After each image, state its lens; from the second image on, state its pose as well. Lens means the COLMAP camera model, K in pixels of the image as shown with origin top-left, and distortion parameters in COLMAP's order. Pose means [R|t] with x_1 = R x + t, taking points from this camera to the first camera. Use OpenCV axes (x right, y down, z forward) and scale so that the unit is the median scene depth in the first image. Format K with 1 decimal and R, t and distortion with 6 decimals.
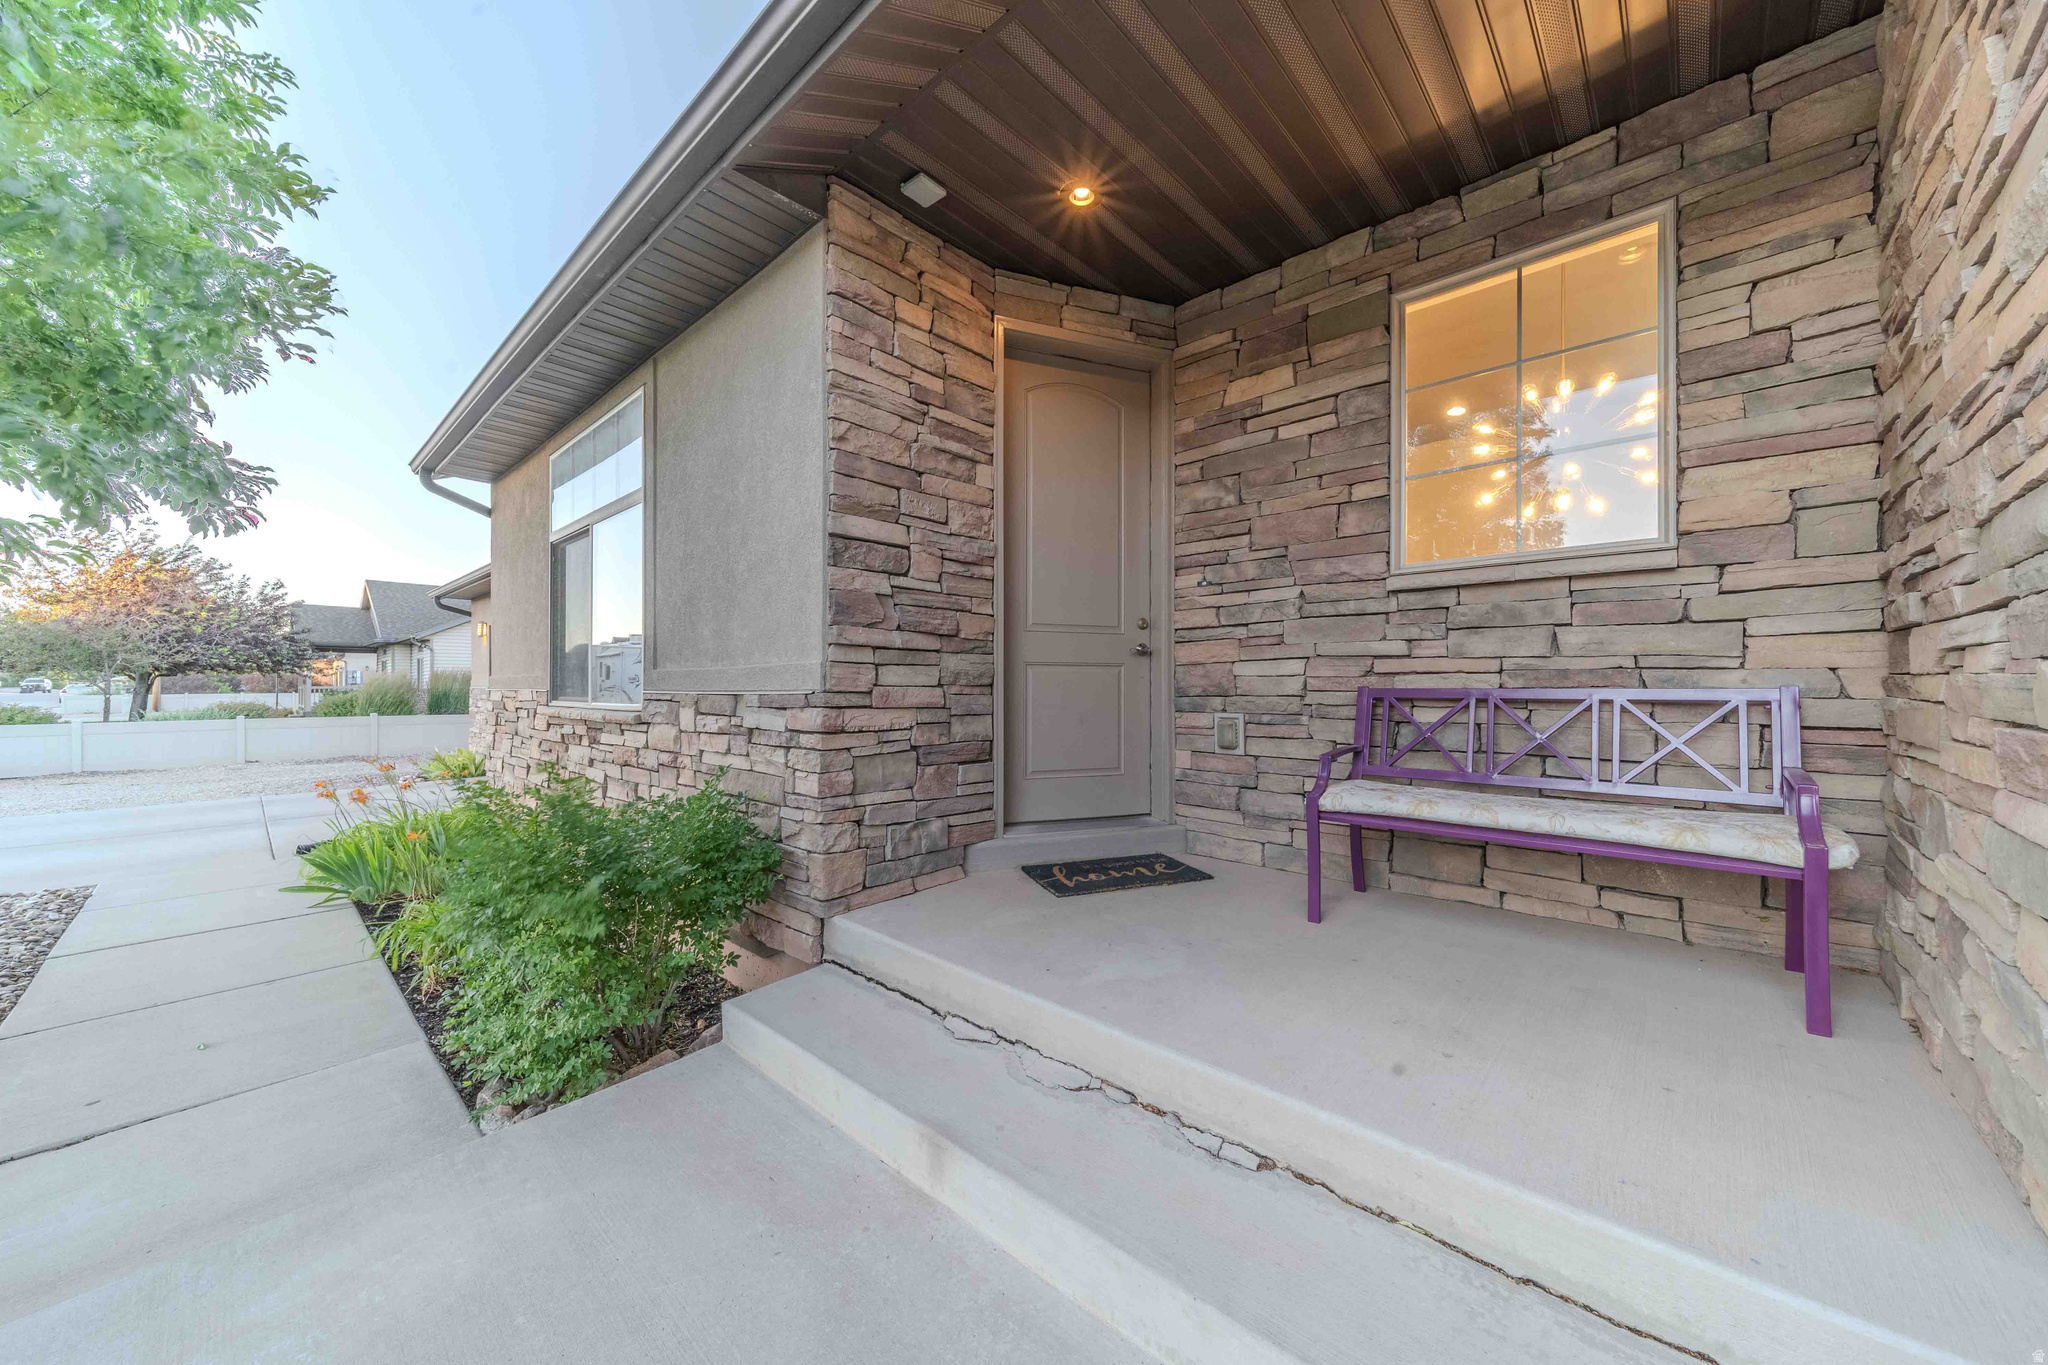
lens RADIAL K [[720.1, 0, 1021.4], [0, 720.1, 684.7], [0, 0, 1]] dist [0.008669, 0.000079]
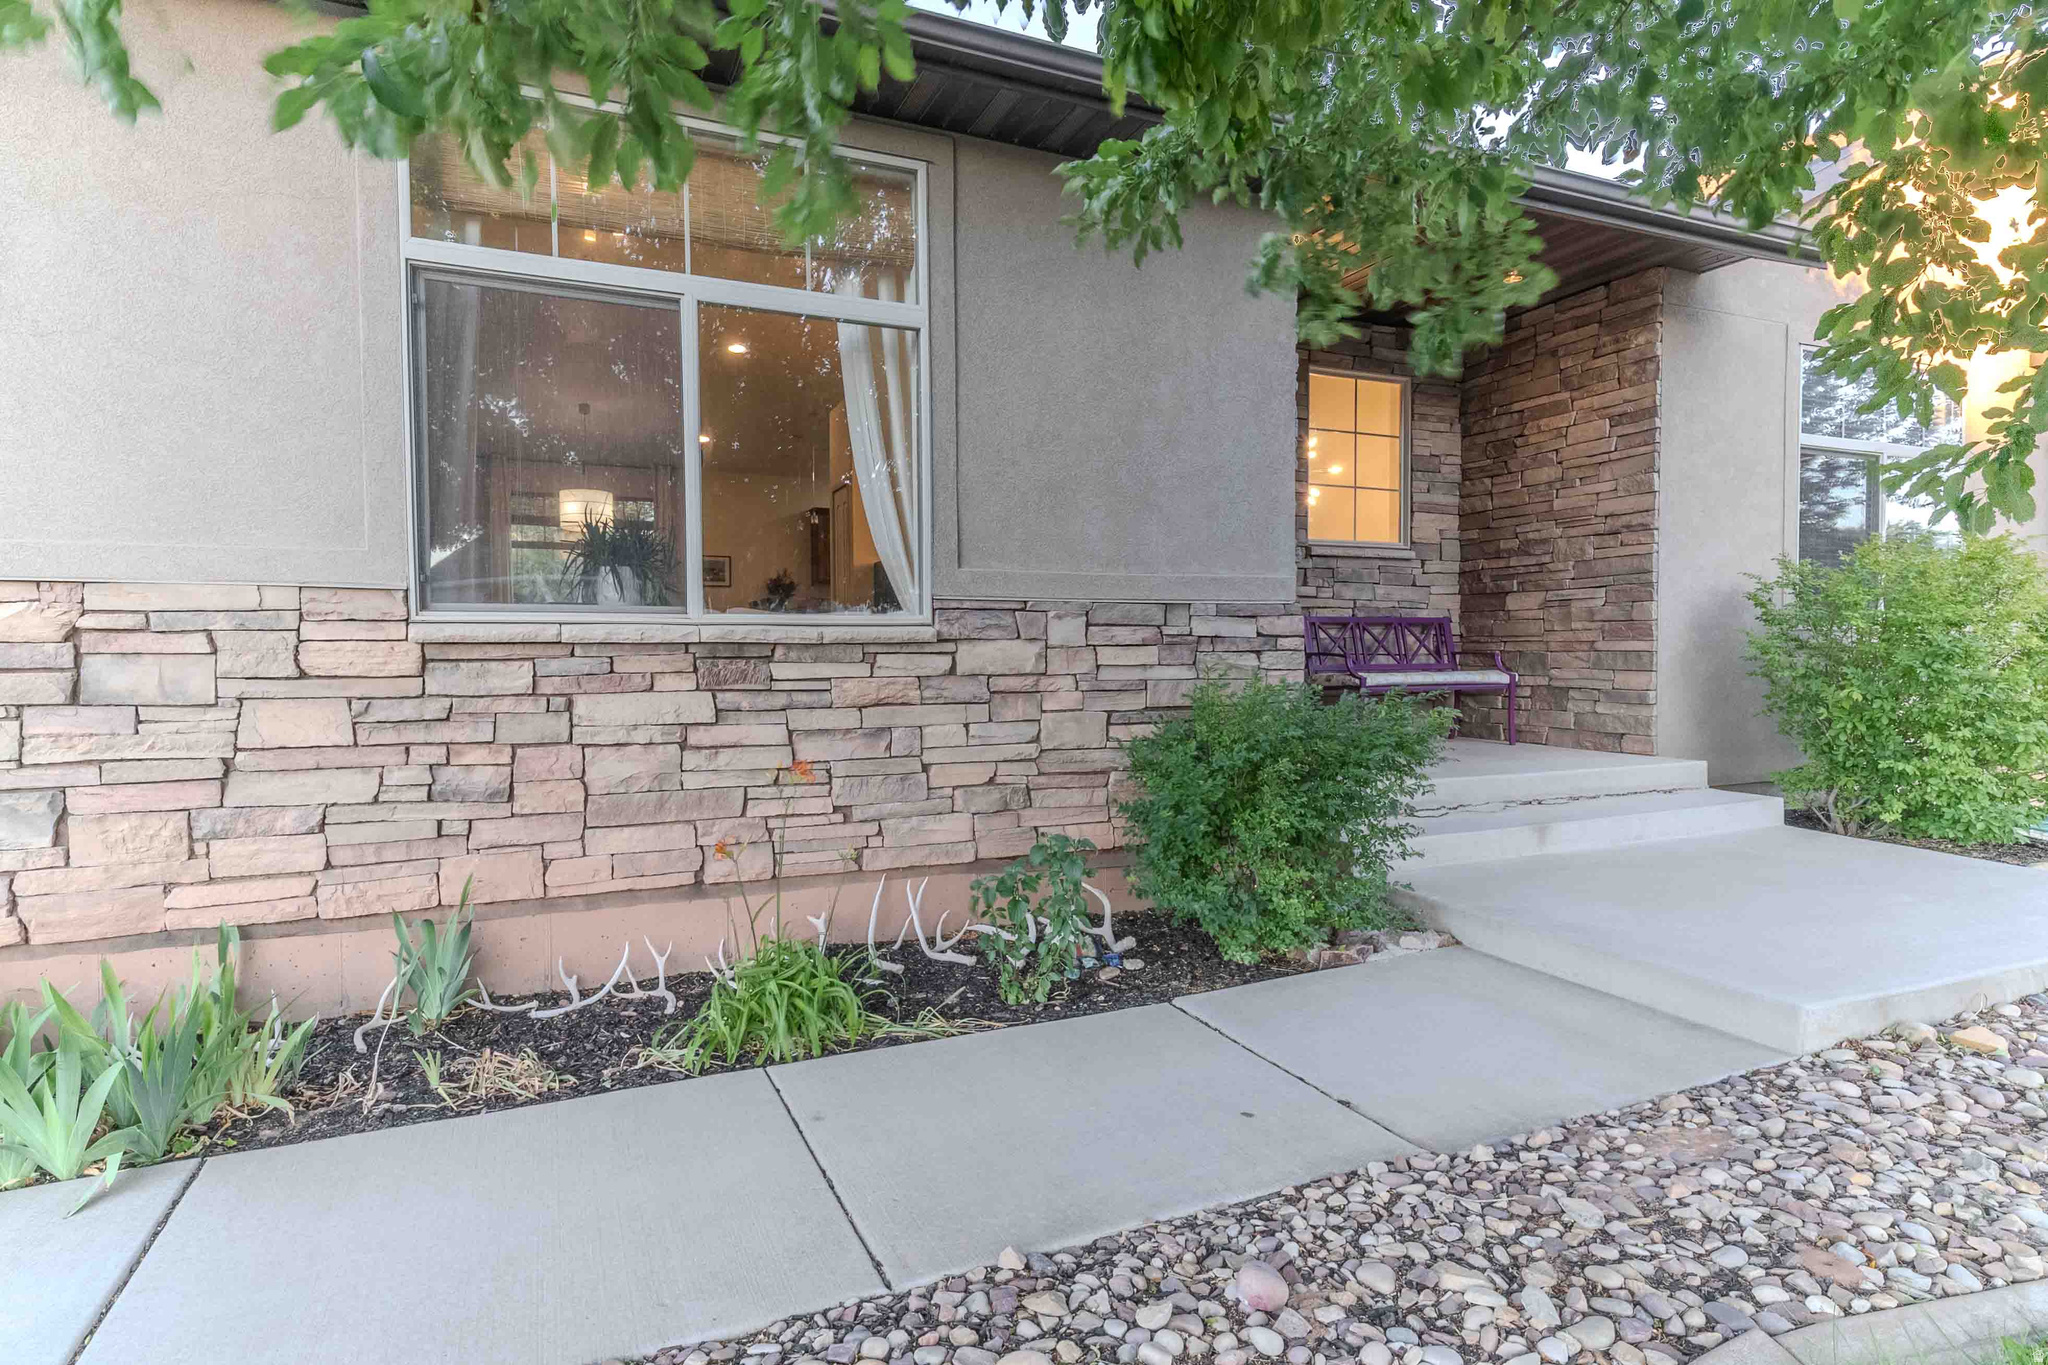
lens RADIAL K [[1094.9, 0, 1018.3], [0, 1094.9, 684.6], [0, 0, 1]] dist [0.027359, -0.006247]
pose [[0.394332, -0.025002, 0.918628, -1.922178], [0.004515, 0.999670, 0.025270, 0.088590], [-0.918957, -0.005817, 0.394315, 0.630763]]
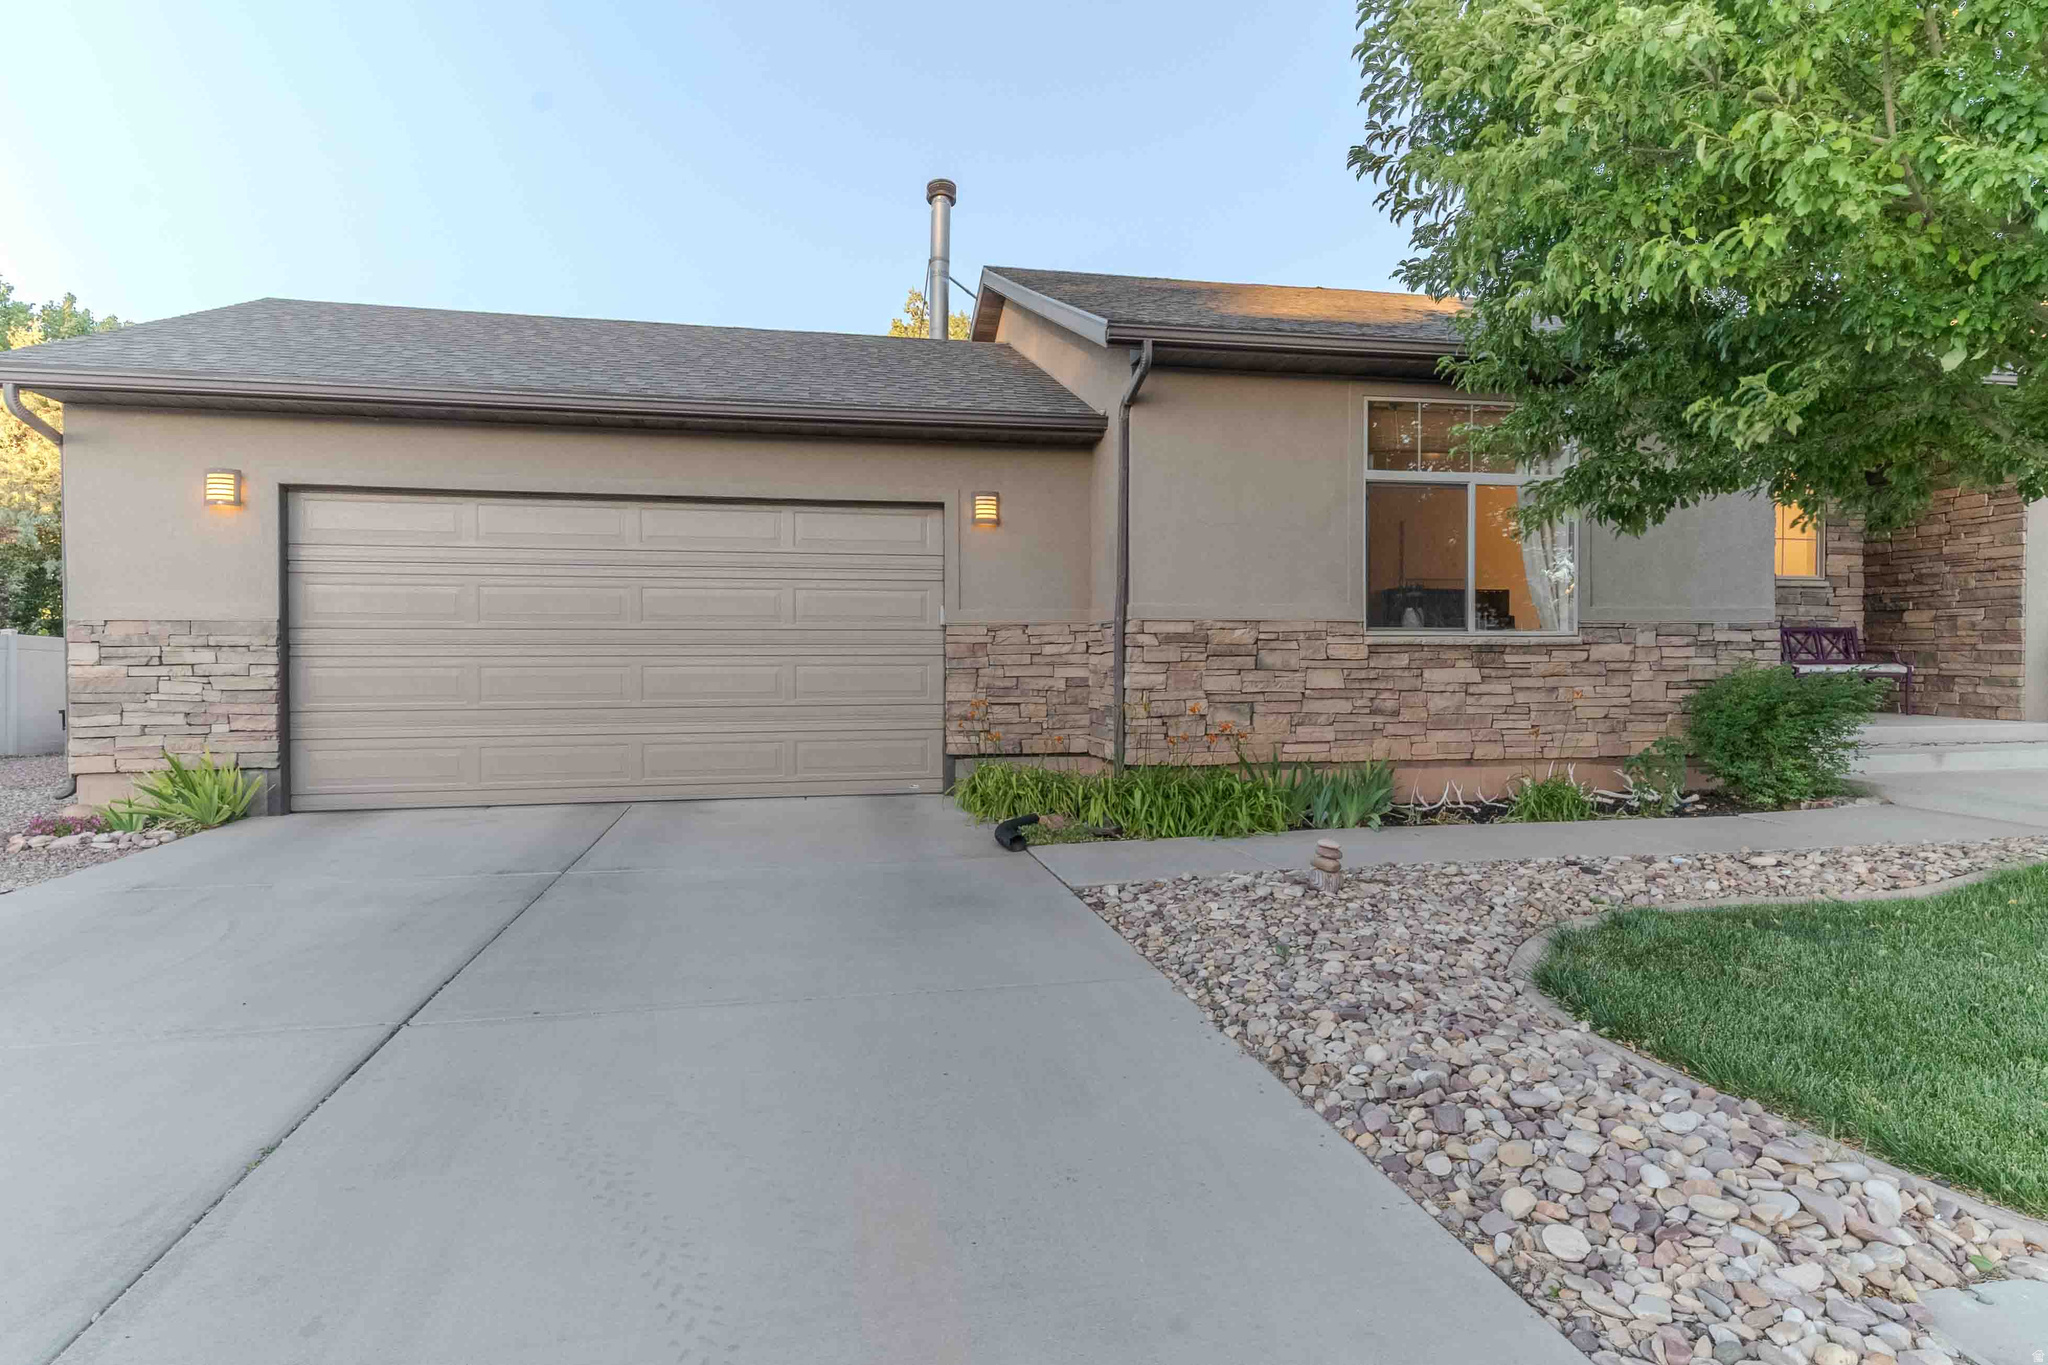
lens RADIAL K [[1094.9, 0, 1025.9], [0, 1094.9, 676.1], [0, 0, 1]] dist [0.027359, -0.006247]
pose [[0.588102, -0.012783, 0.808686, -3.748610], [0.000393, 0.999879, 0.015519, 0.105411], [-0.808787, -0.008809, 0.588036, 0.776836]]
